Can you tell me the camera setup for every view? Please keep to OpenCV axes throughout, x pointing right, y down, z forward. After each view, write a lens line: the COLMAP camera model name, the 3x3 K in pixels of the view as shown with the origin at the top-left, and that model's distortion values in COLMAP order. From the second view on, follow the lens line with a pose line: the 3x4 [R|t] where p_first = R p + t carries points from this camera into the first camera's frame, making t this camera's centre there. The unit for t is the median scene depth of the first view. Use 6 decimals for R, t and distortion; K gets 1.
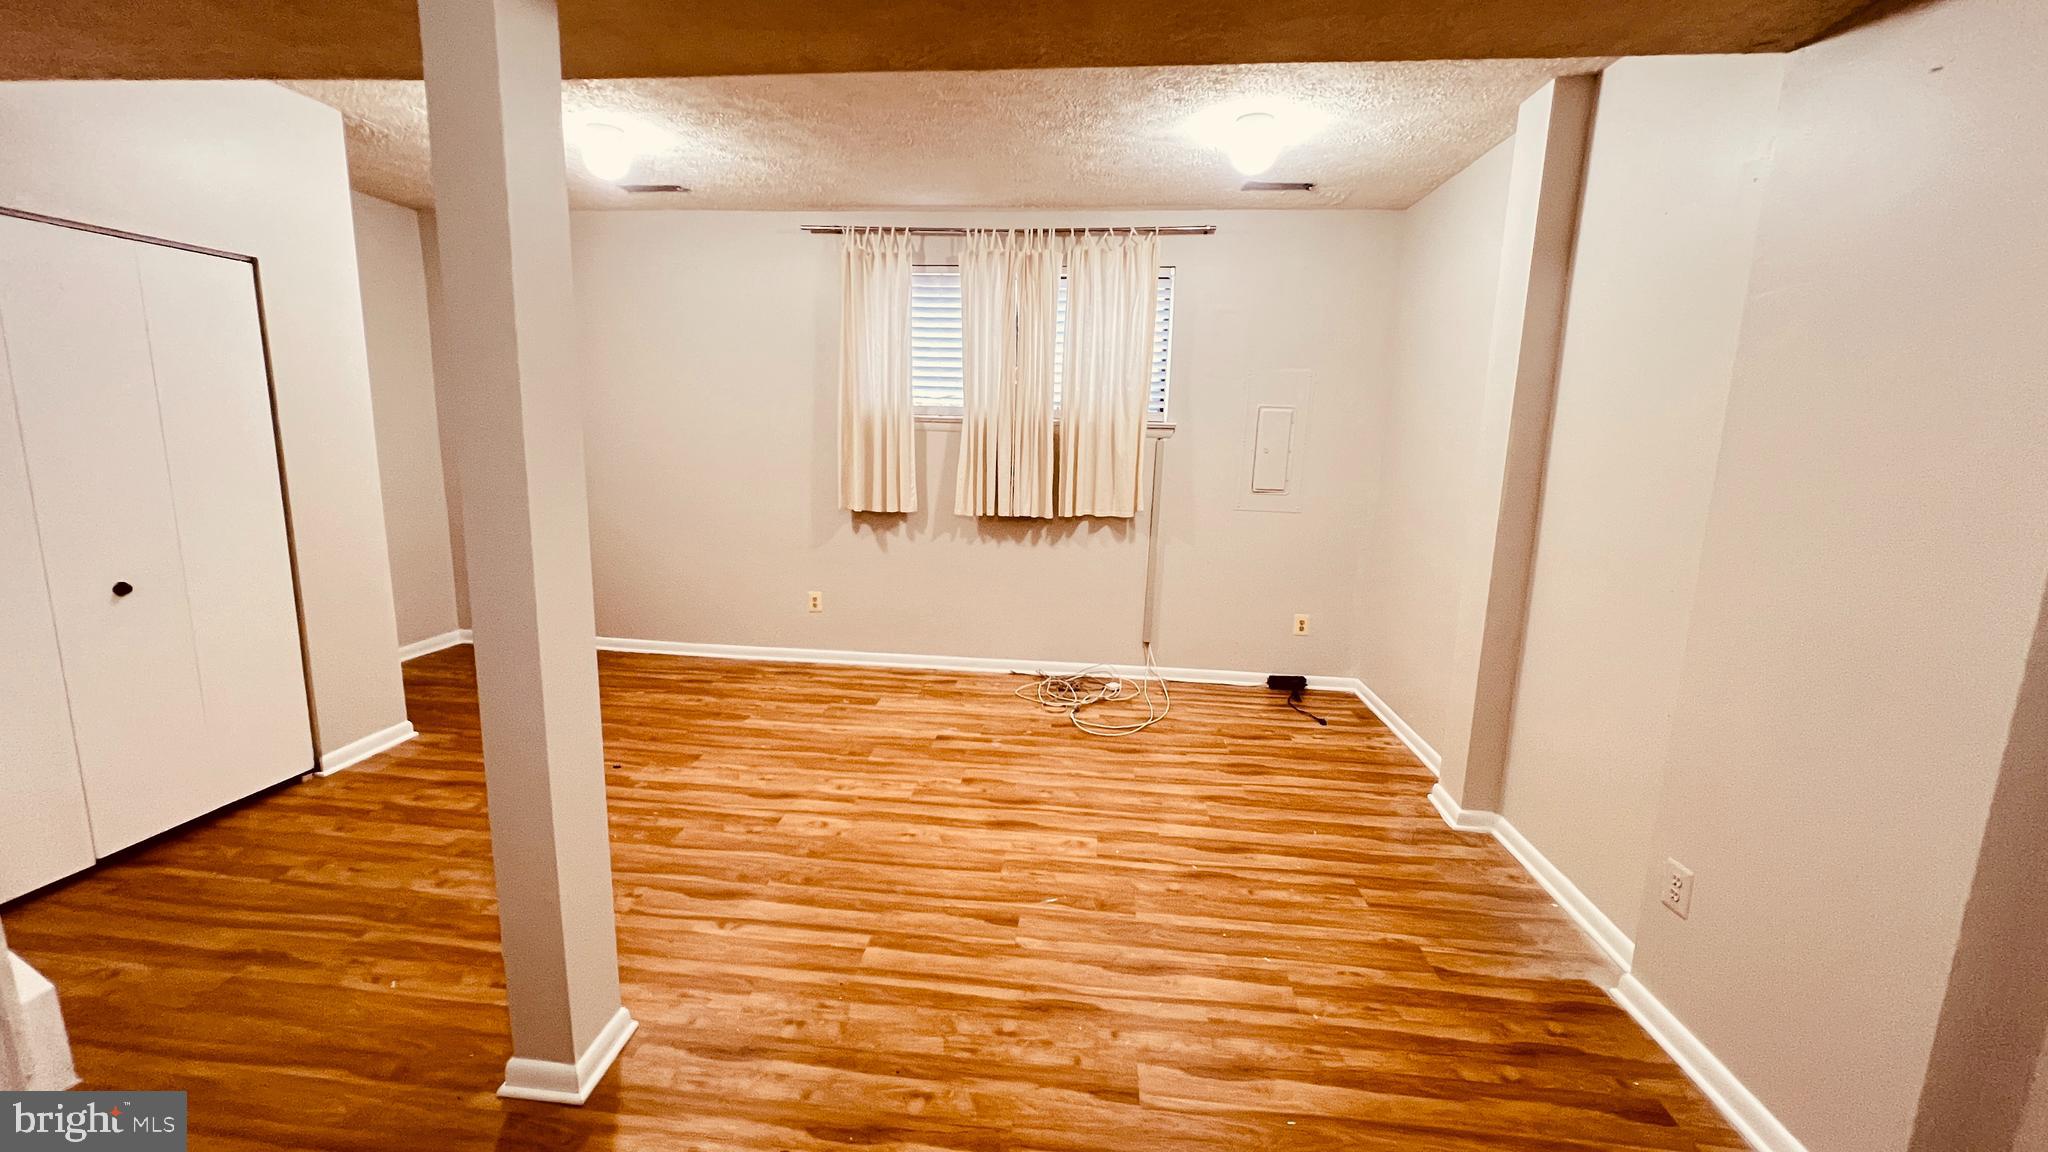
lens RADIAL K [[817.2, 0, 1019.9], [0, 817.2, 572.4], [0, 0, 1]] dist [0.004312, -0.000687]
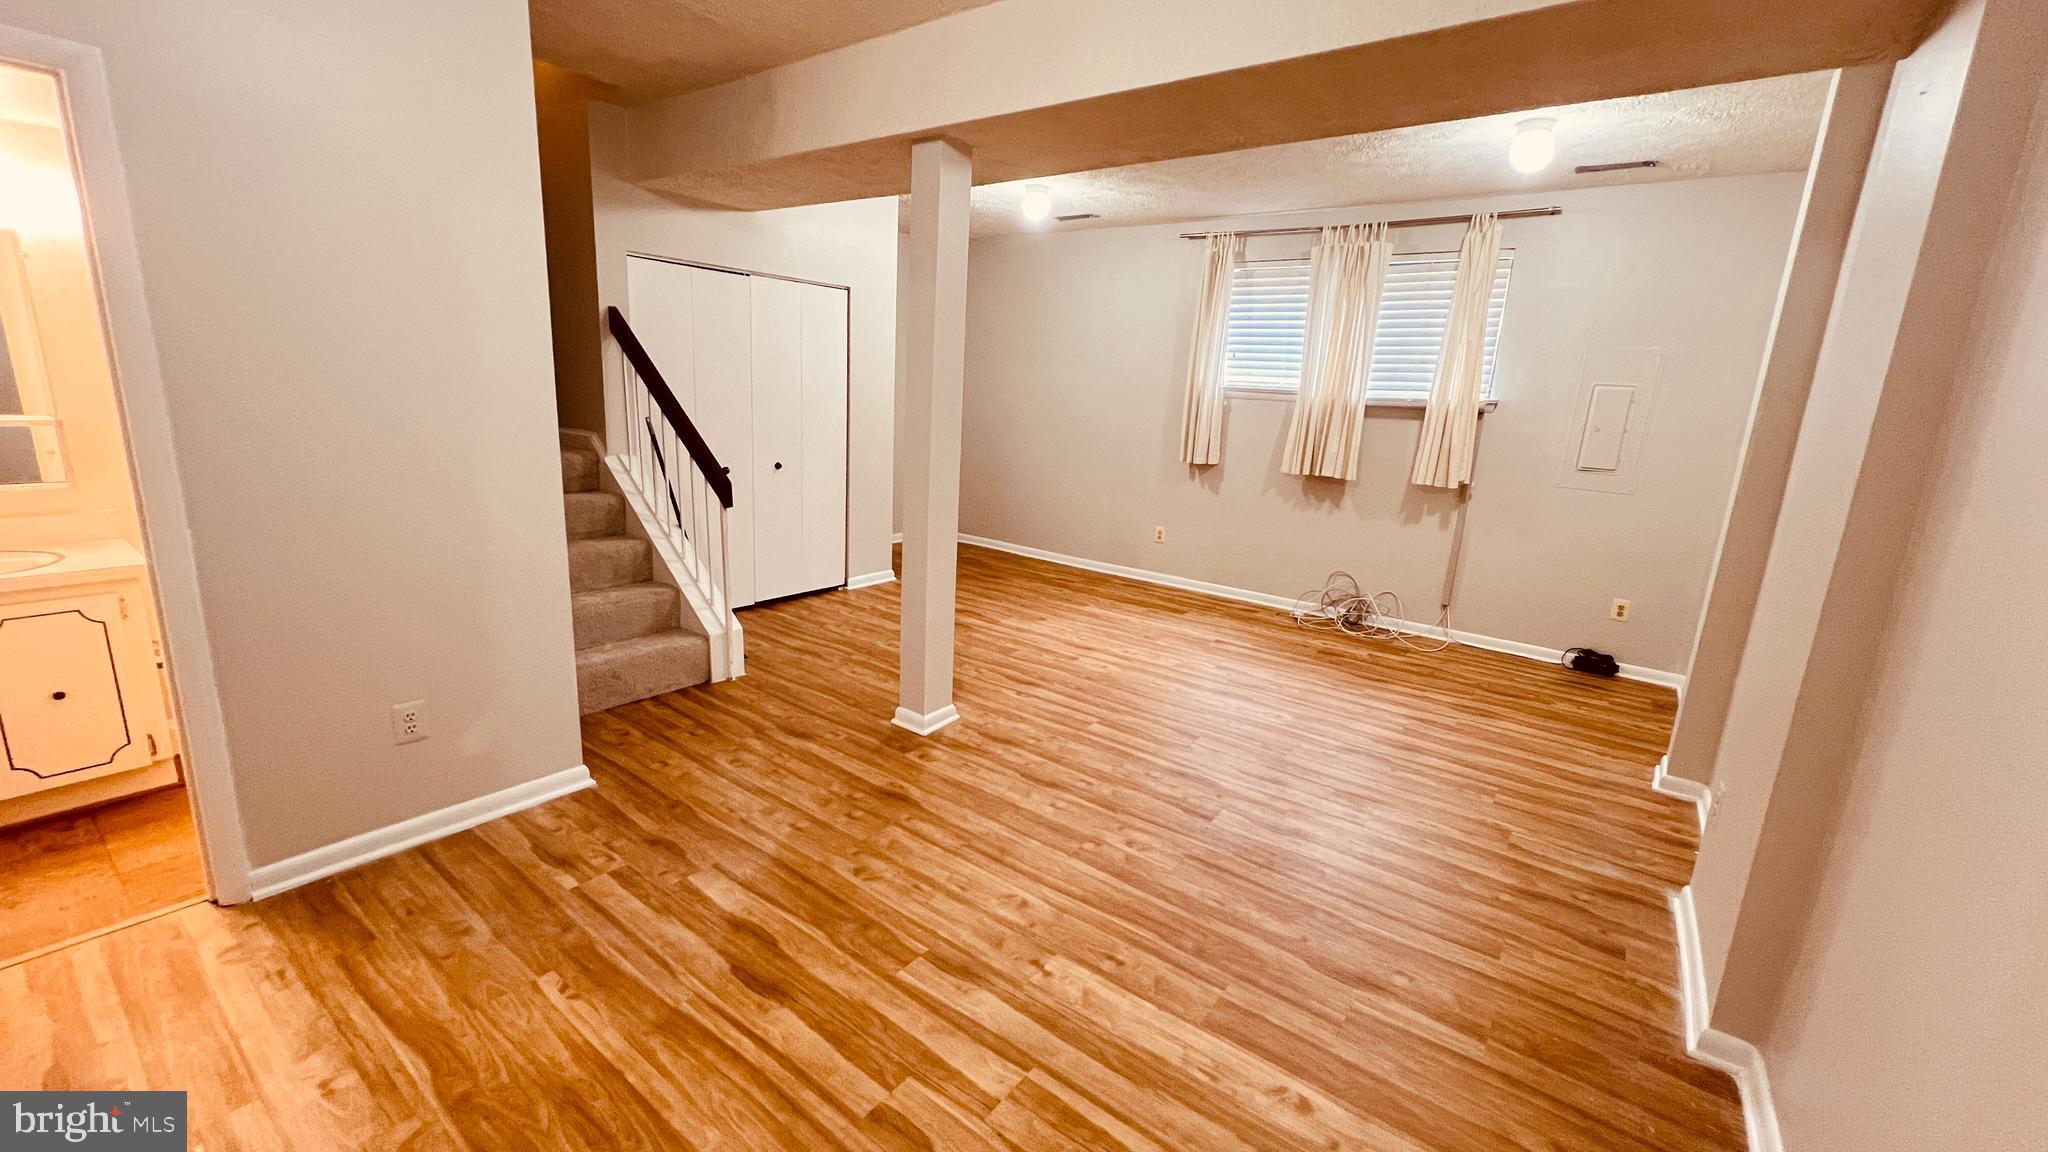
lens RADIAL K [[817.2, 0, 1022.9], [0, 817.2, 571.3], [0, 0, 1]] dist [0.004312, -0.000687]
pose [[0.858354, 0.132626, -0.495620, 0.337675], [-0.120461, 0.991104, 0.056592, 0.078664], [0.498716, 0.011127, 0.866694, -0.329665]]
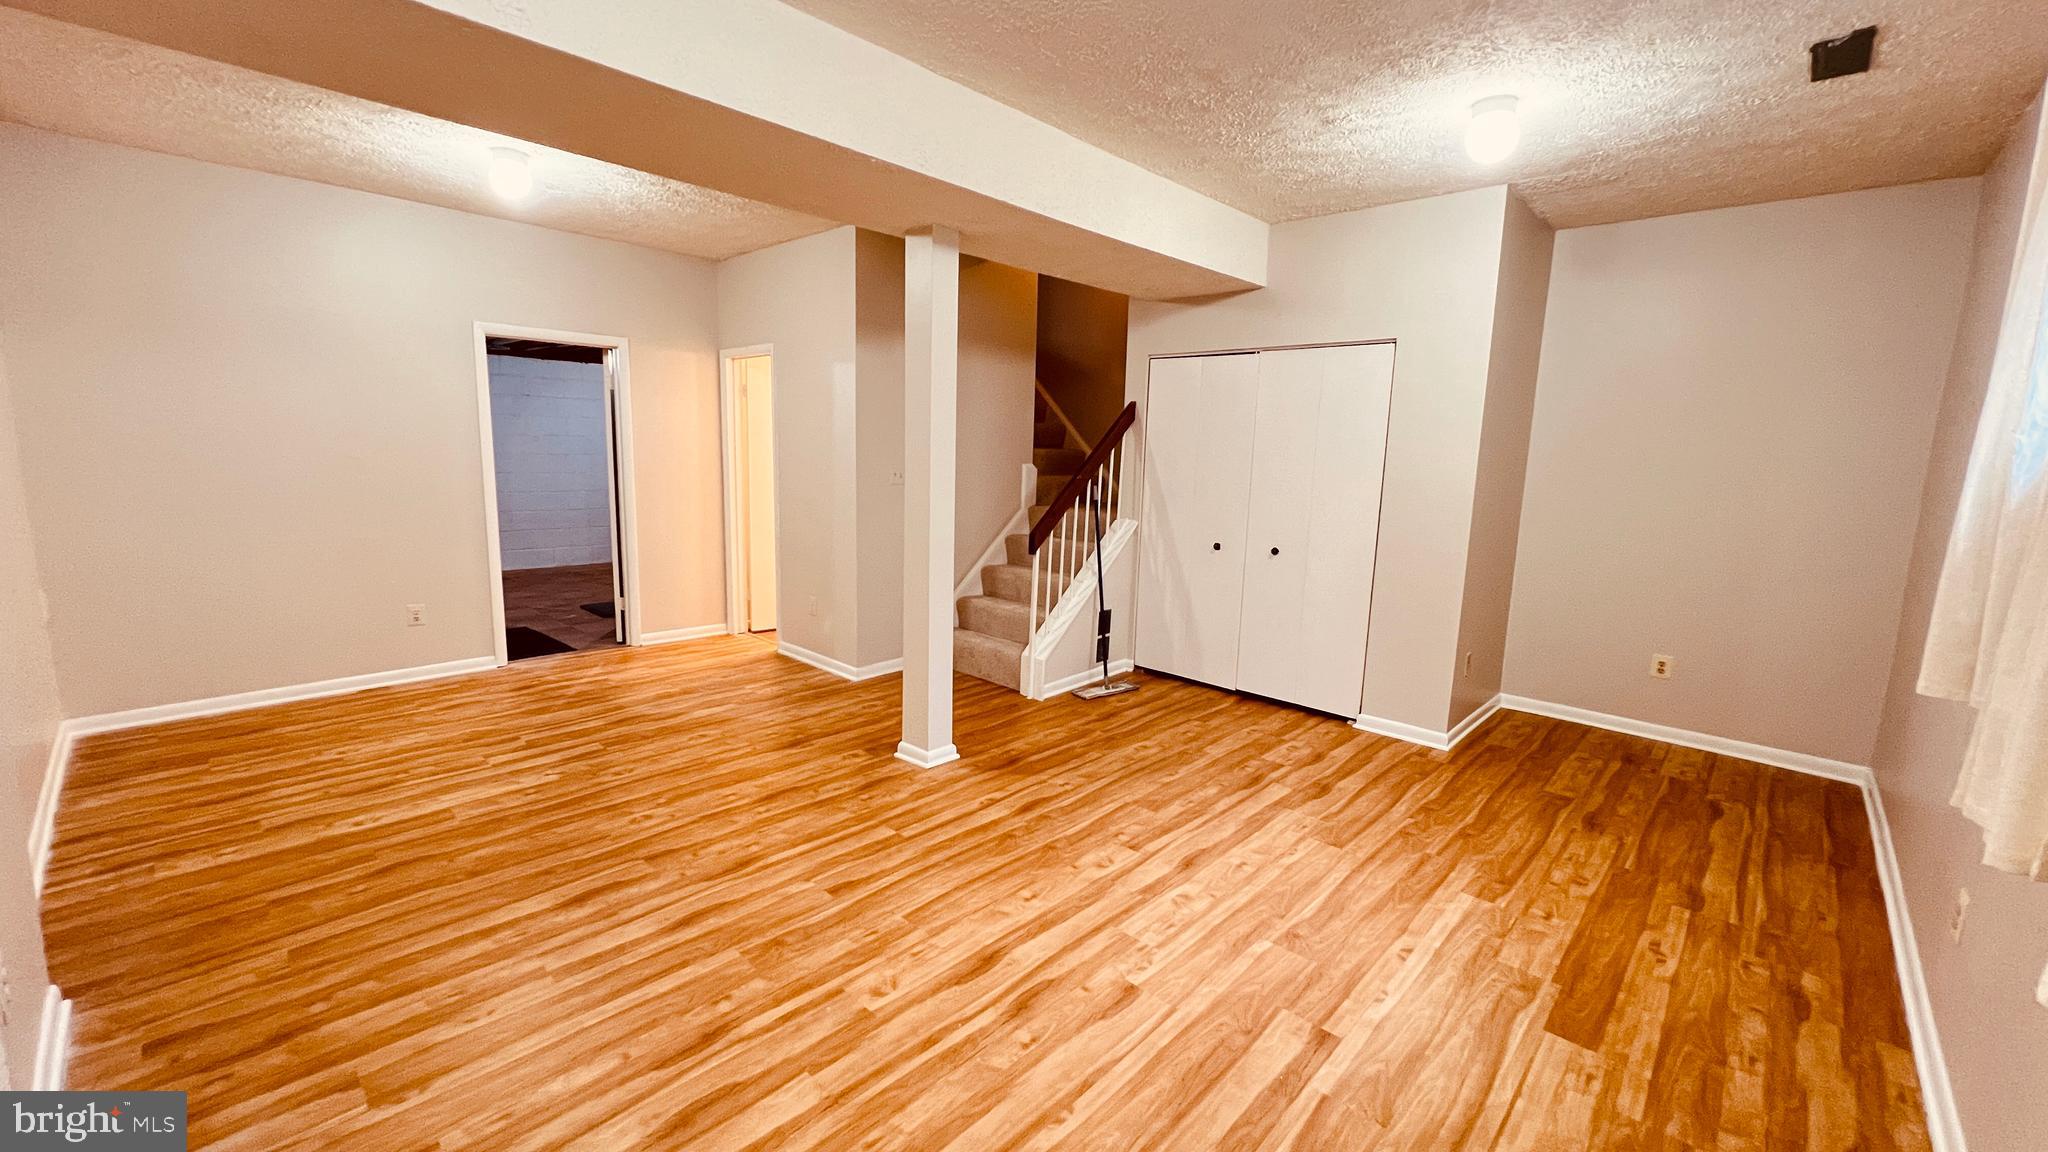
lens RADIAL K [[817.2, 0, 1014.6], [0, 817.2, 570.6], [0, 0, 1]] dist [0.004312, -0.000687]
pose [[-0.614836, 0.080466, -0.784539, 0.542484], [-0.180256, 0.954111, 0.239123, -0.226158], [0.767779, 0.288439, -0.572117, 1.395903]]
